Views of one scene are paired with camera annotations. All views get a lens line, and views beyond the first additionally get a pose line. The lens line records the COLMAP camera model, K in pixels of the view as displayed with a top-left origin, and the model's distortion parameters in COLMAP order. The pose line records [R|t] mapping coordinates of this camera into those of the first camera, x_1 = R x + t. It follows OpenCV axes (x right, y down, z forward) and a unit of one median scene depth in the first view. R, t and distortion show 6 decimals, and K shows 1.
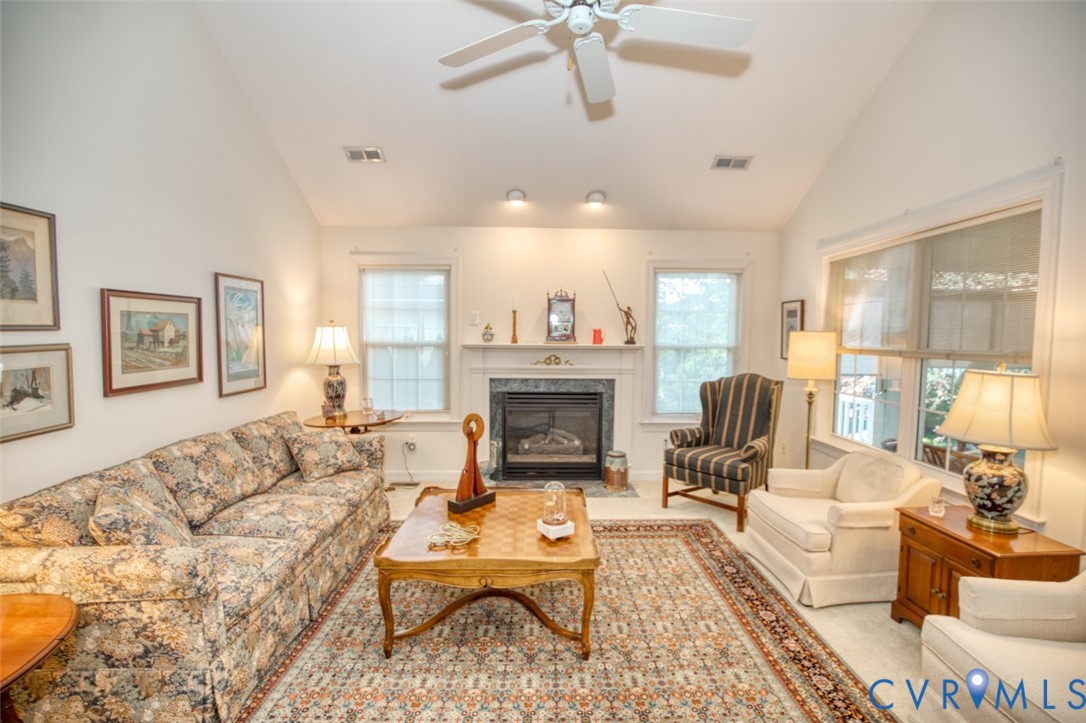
lens RADIAL K [[492.9, 0, 552.8], [0, 492.9, 366.6], [0, 0, 1]] dist [-0.030779, 0.004317]
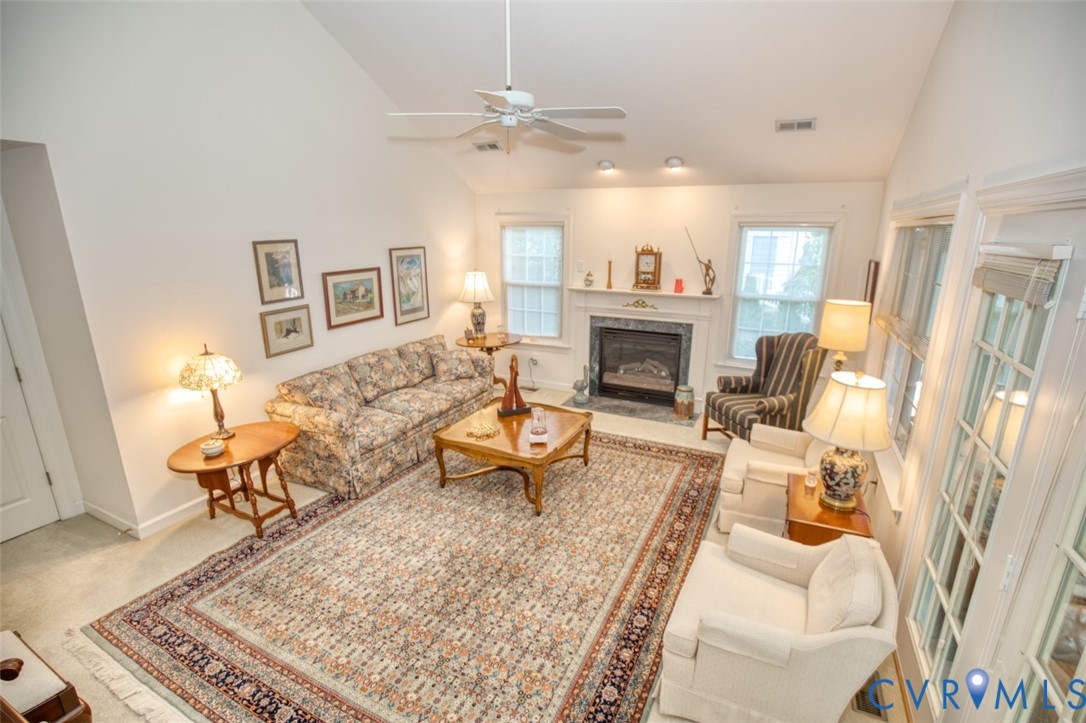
lens RADIAL K [[492.9, 0, 557.2], [0, 492.9, 364.5], [0, 0, 1]] dist [-0.030779, 0.004317]
pose [[0.890960, 0.116824, -0.438797, 0.522043], [-0.027283, 0.978365, 0.205079, -0.157752], [0.453262, -0.170746, 0.874871, -0.217973]]
